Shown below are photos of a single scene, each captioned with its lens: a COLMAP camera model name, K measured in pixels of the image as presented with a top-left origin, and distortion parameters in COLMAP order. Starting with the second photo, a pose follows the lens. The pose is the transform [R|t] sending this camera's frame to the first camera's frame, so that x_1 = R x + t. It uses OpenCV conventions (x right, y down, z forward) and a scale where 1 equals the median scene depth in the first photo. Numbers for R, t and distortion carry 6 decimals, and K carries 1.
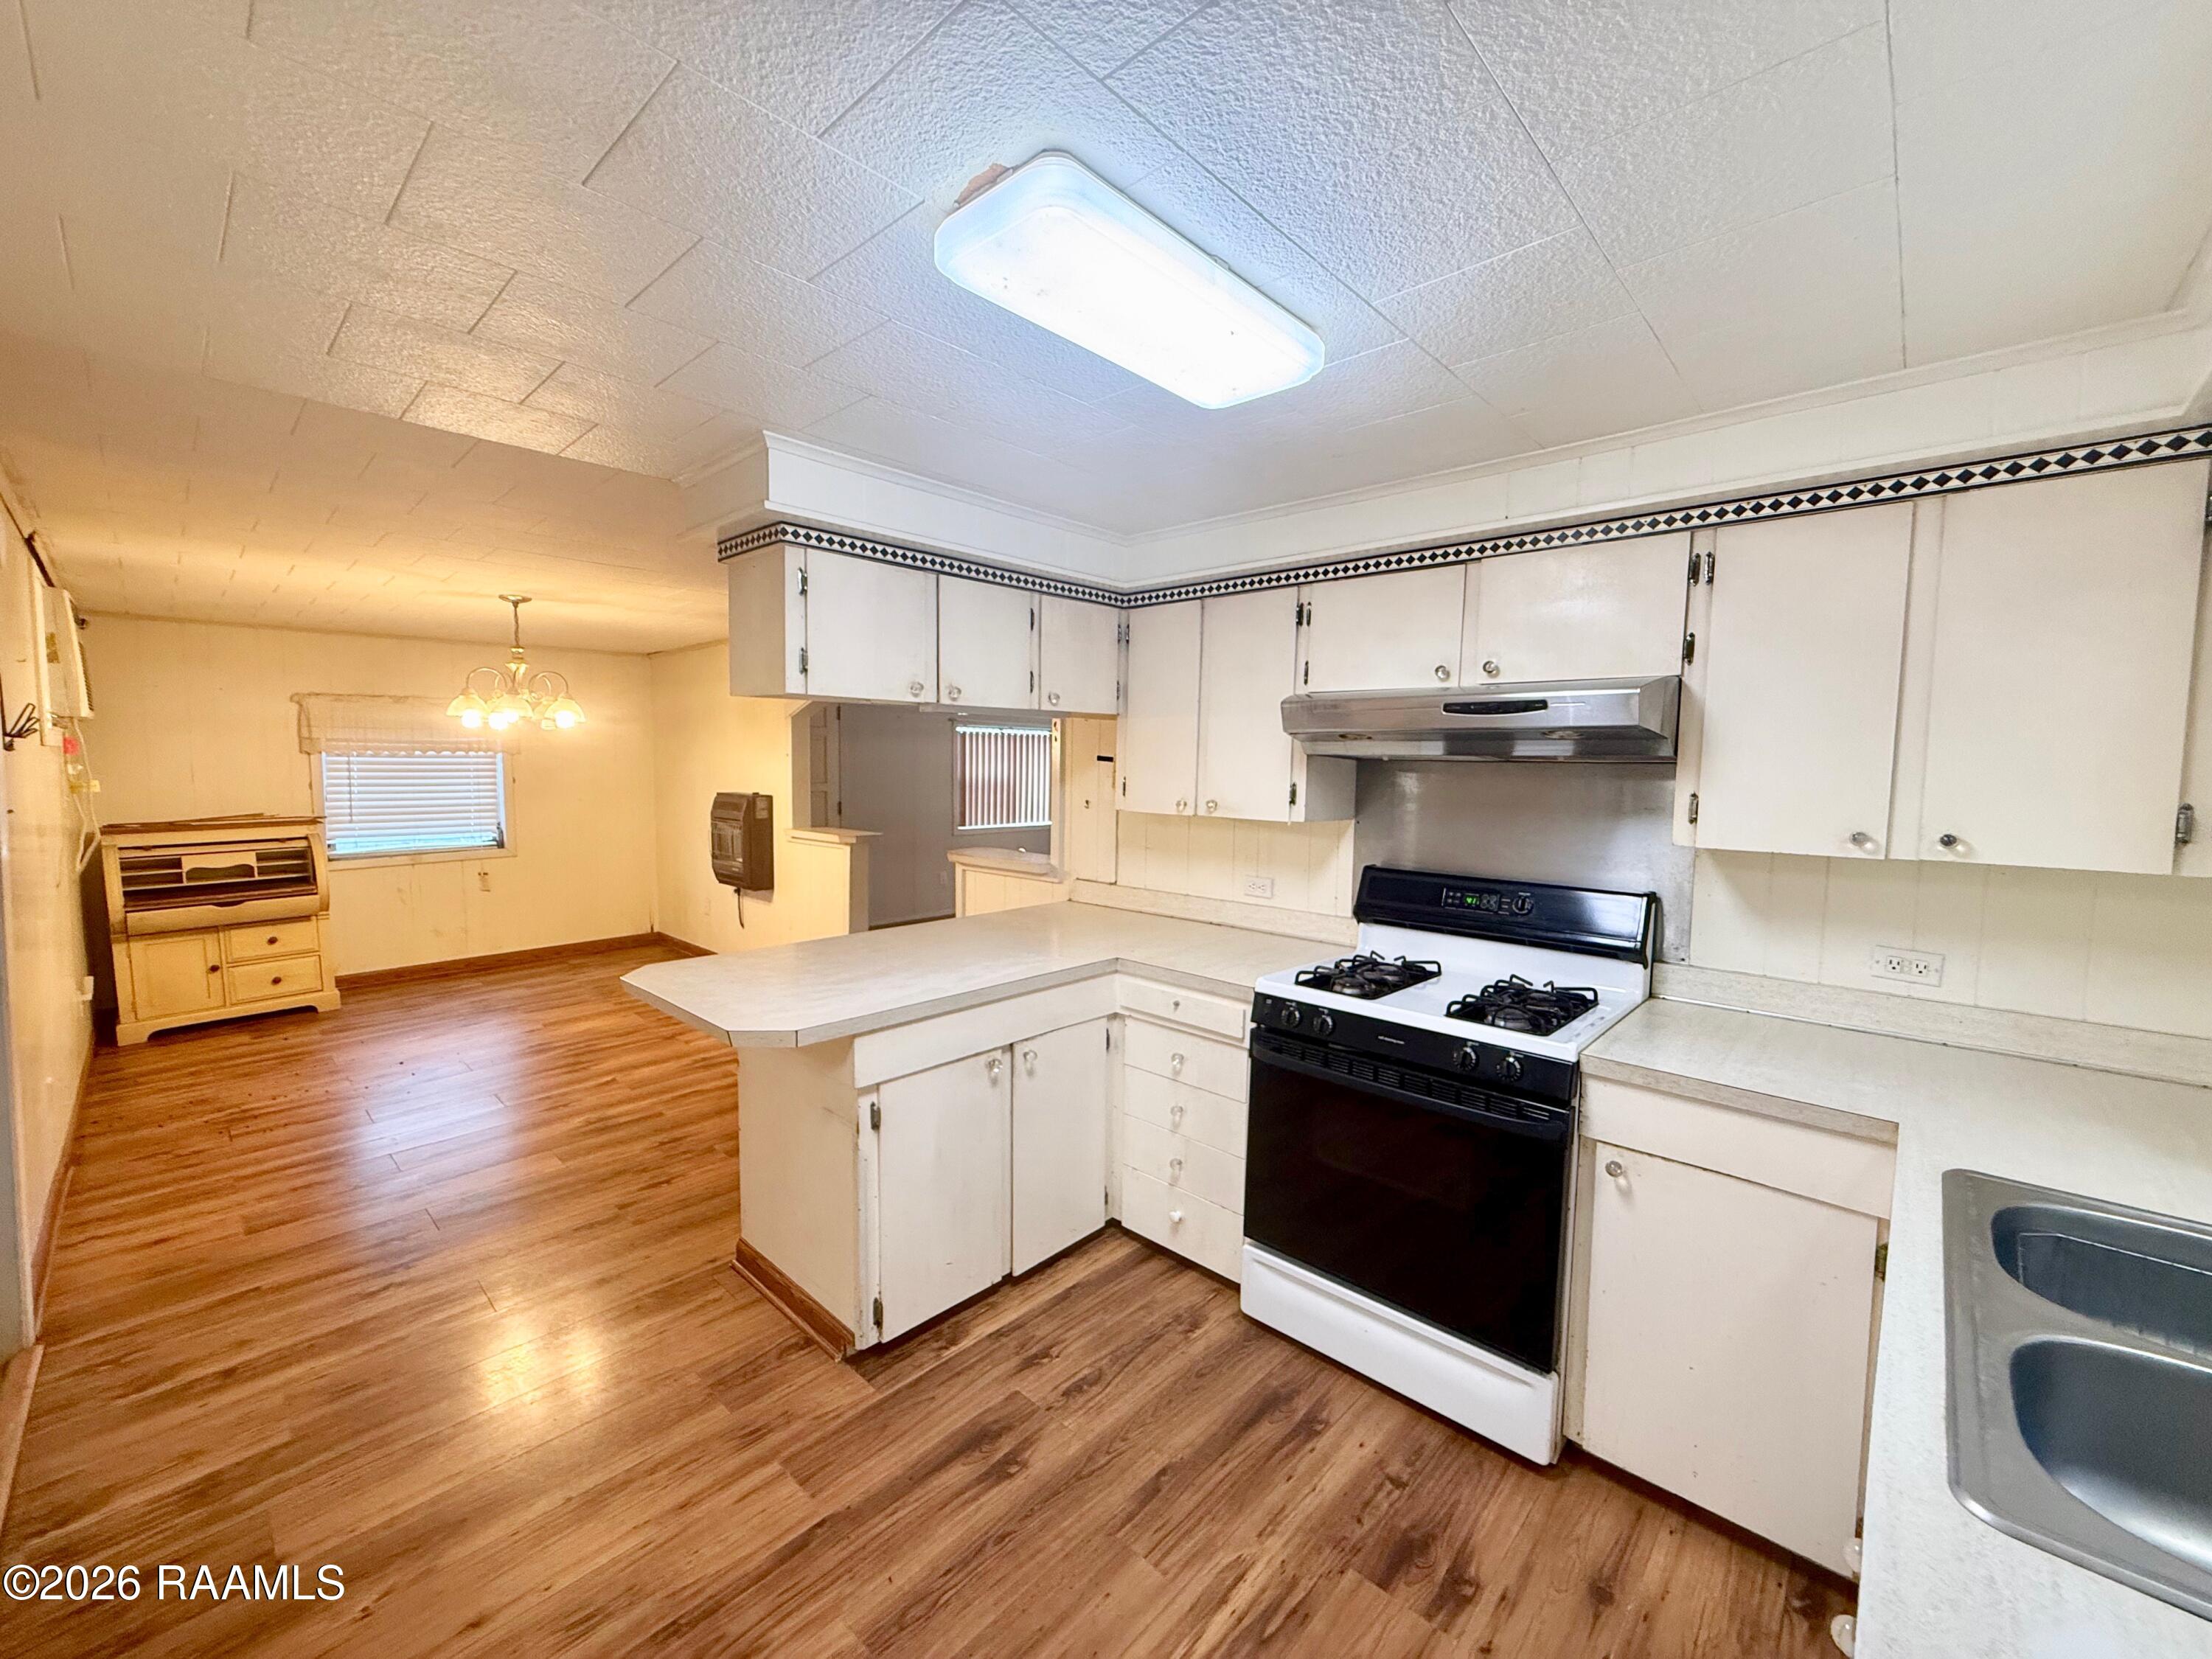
lens RADIAL K [[882.9, 0, 1099.9], [0, 882.9, 824.3], [0, 0, 1]] dist [0.000374, -0.000189]
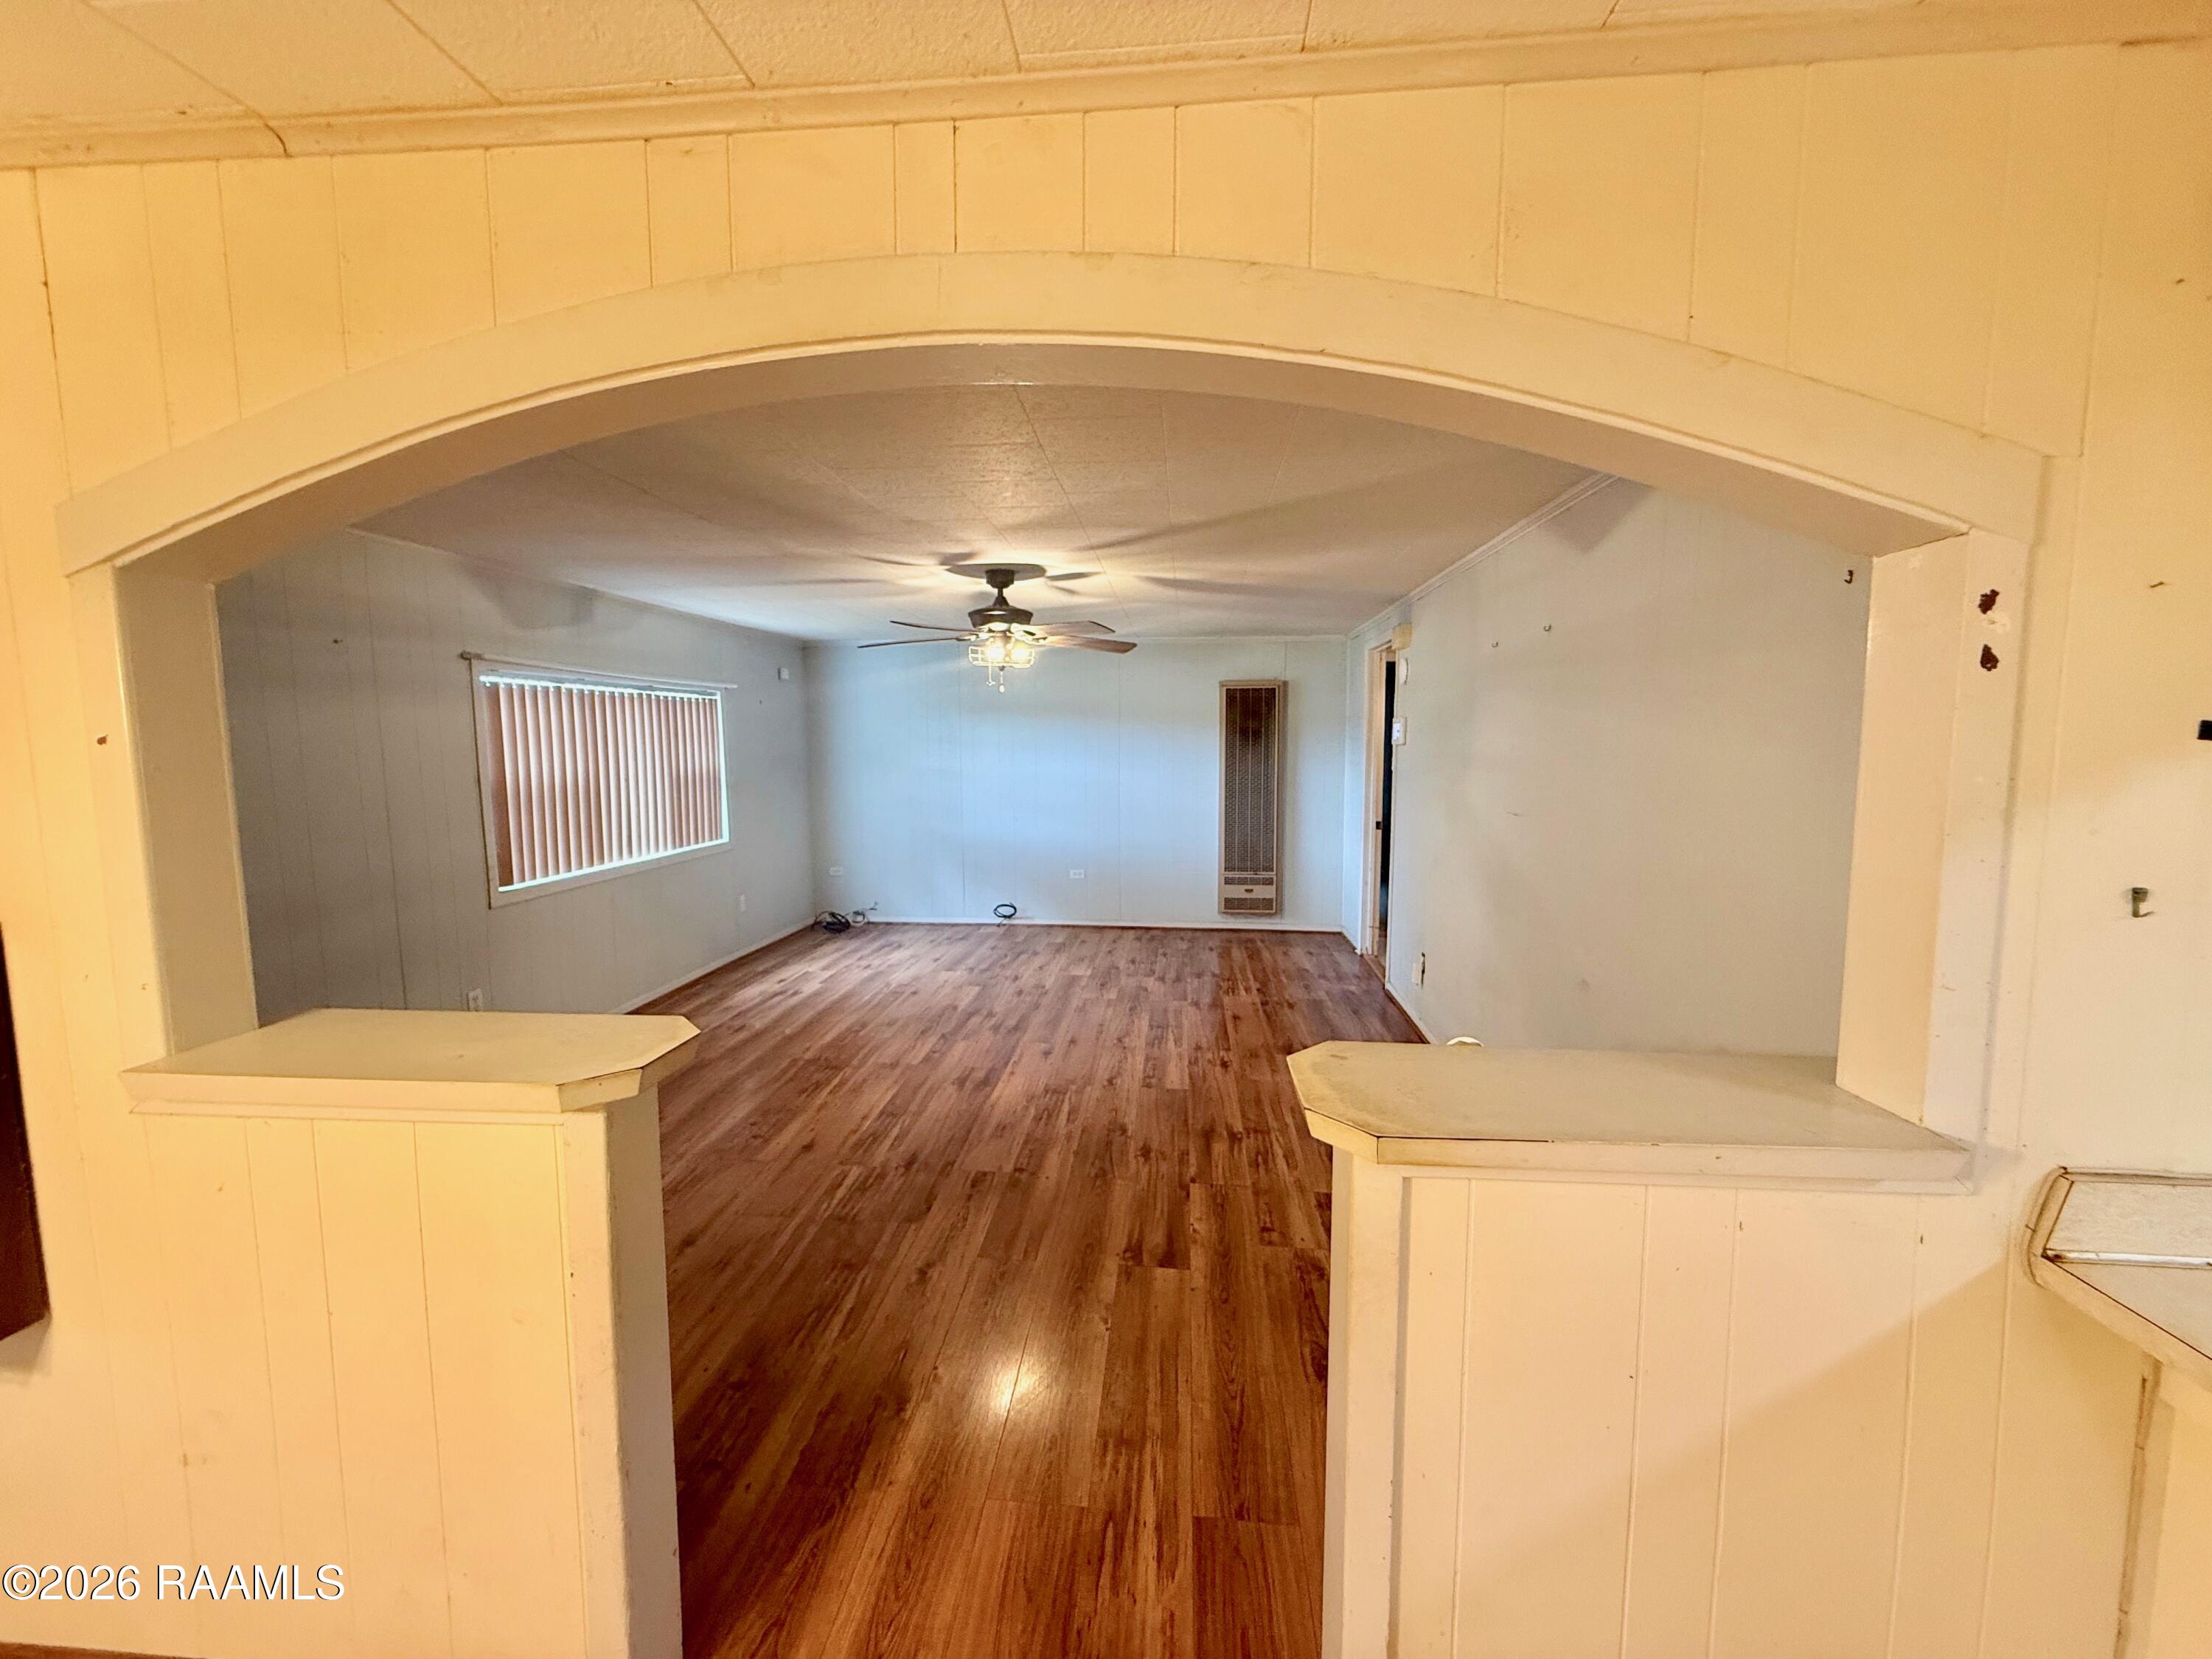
lens RADIAL K [[882.9, 0, 1105.9], [0, 882.9, 822.5], [0, 0, 1]] dist [0.000374, -0.000189]
pose [[-0.788296, 0.033702, -0.614372, 0.619249], [-0.068651, 0.987447, 0.142253, -0.071219], [0.611454, 0.154315, -0.776087, 1.267738]]
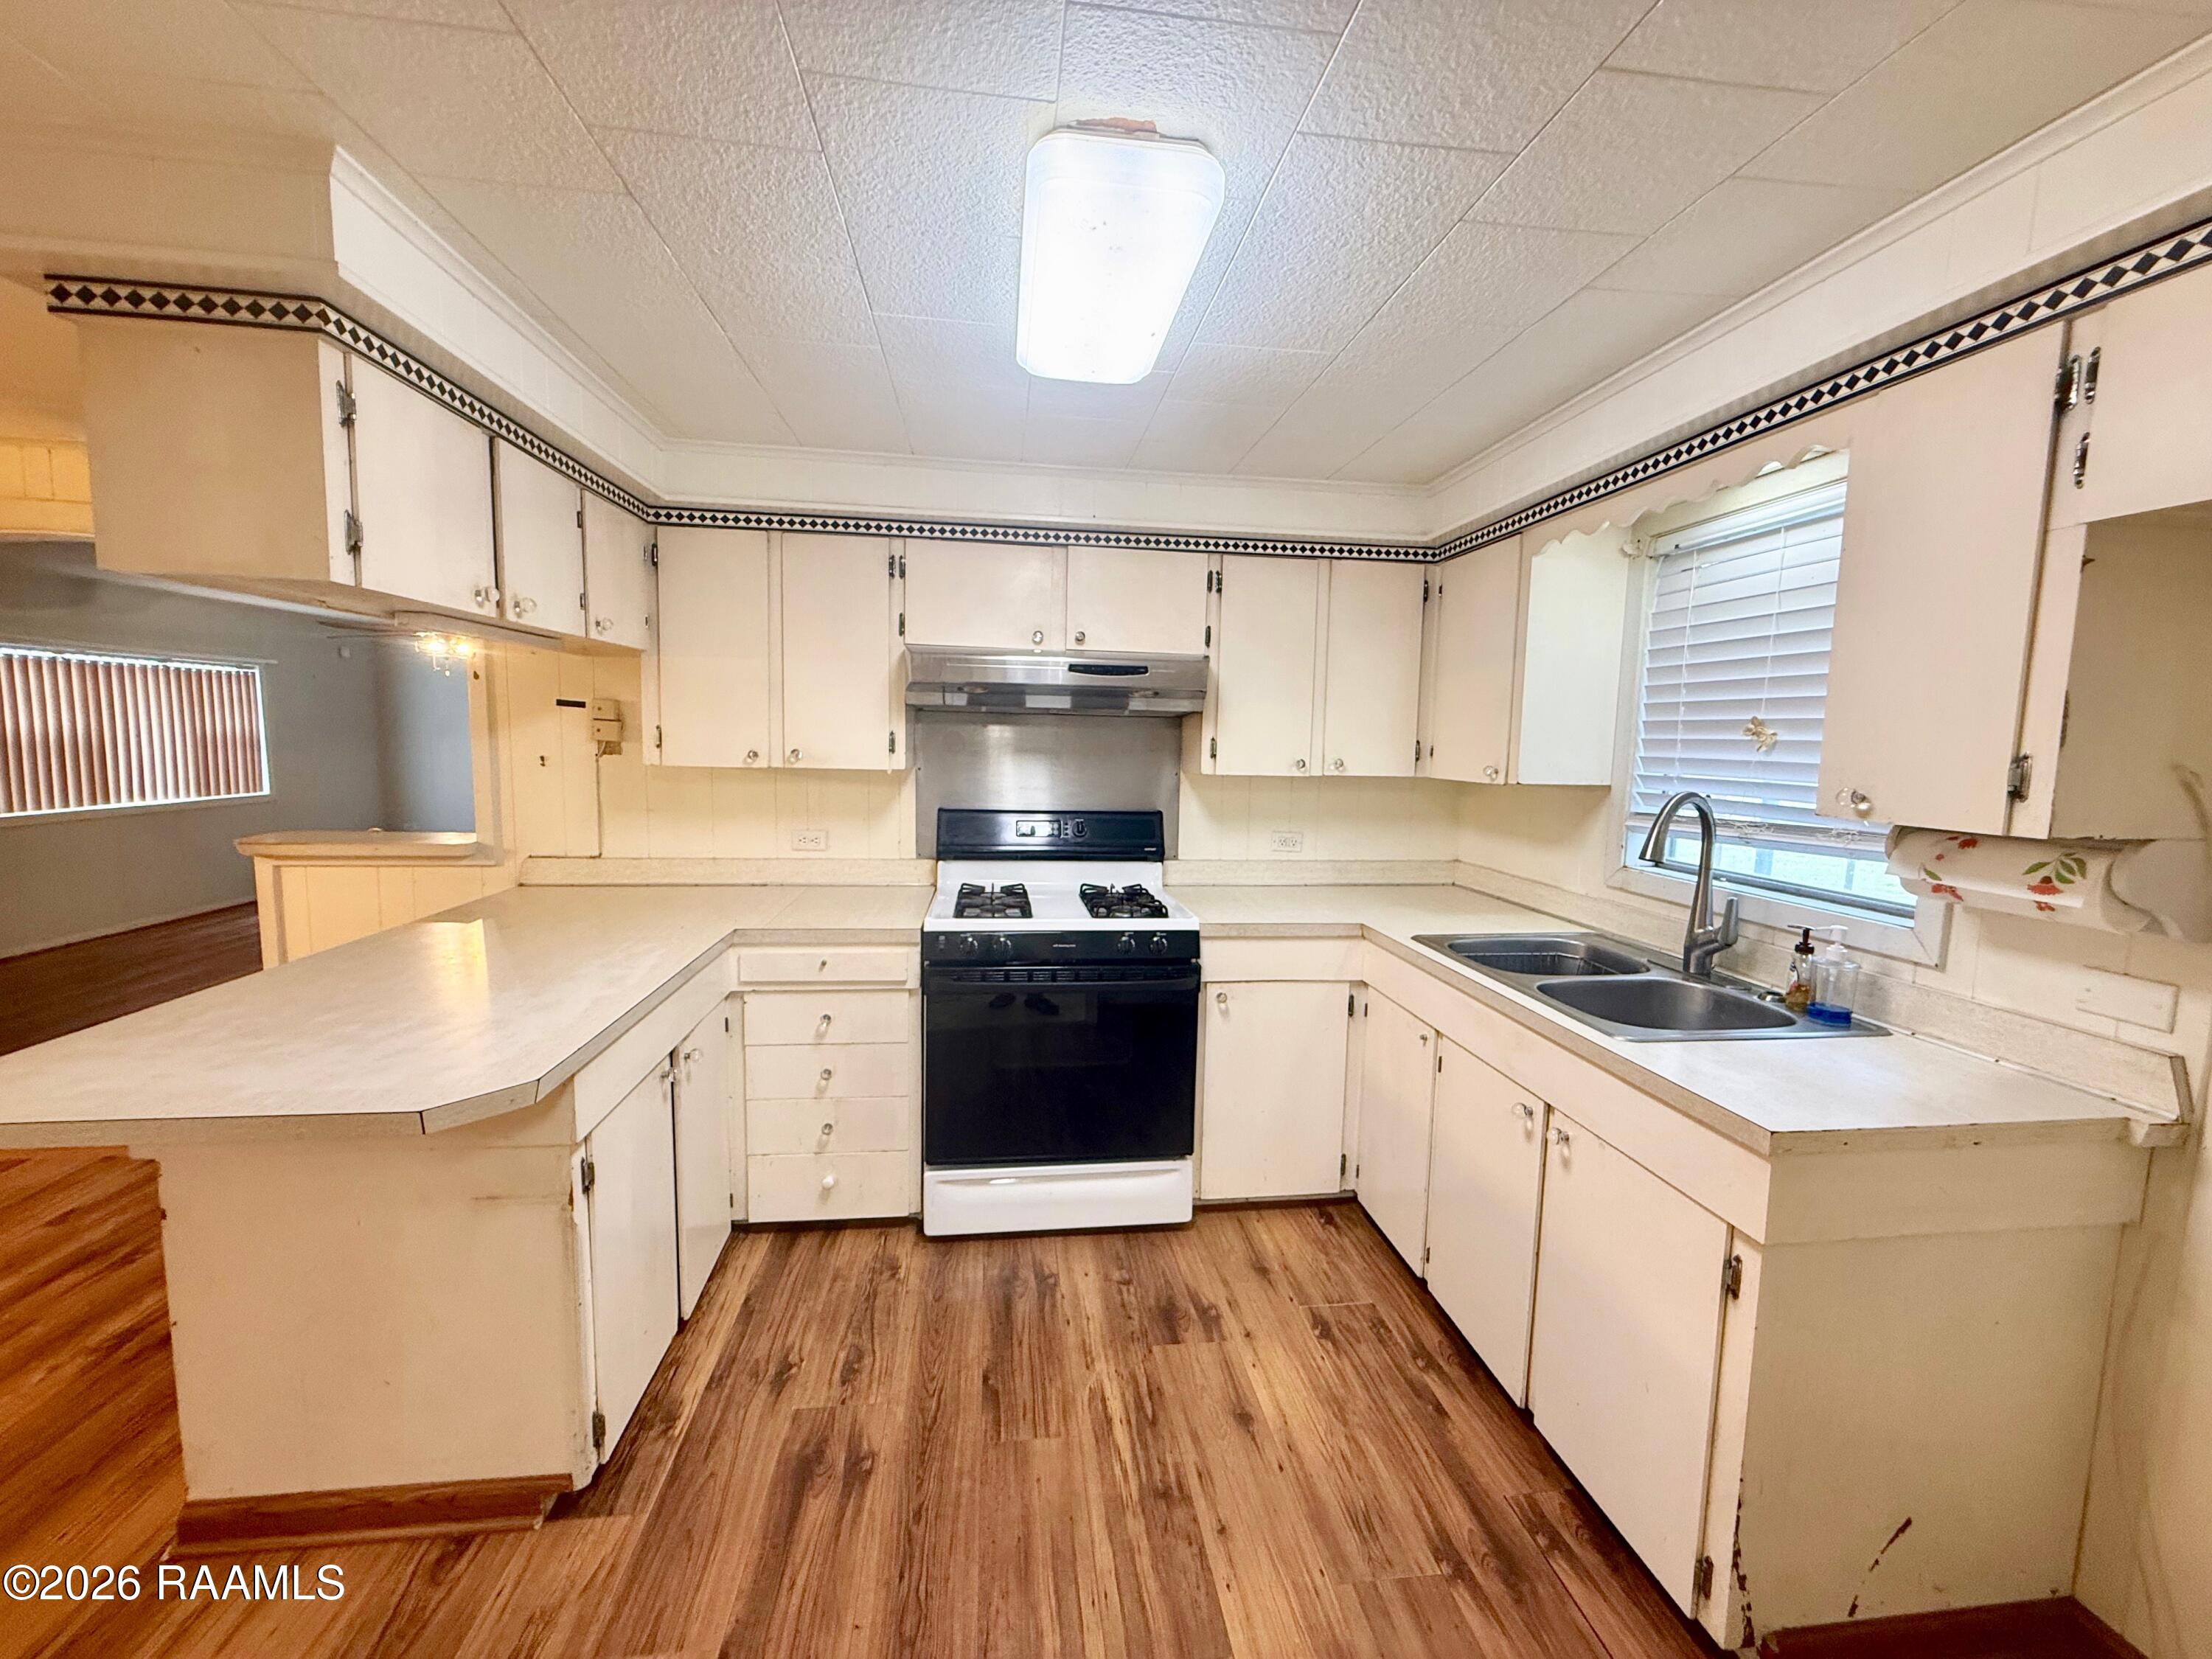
lens RADIAL K [[882.9, 0, 1107.6], [0, 882.9, 824.9], [0, 0, 1]] dist [0.000374, -0.000189]
pose [[0.639598, -0.078473, 0.764694, -0.542368], [0.041162, 0.996845, 0.067868, 0.002551], [-0.767607, -0.011932, 0.640810, 0.194545]]
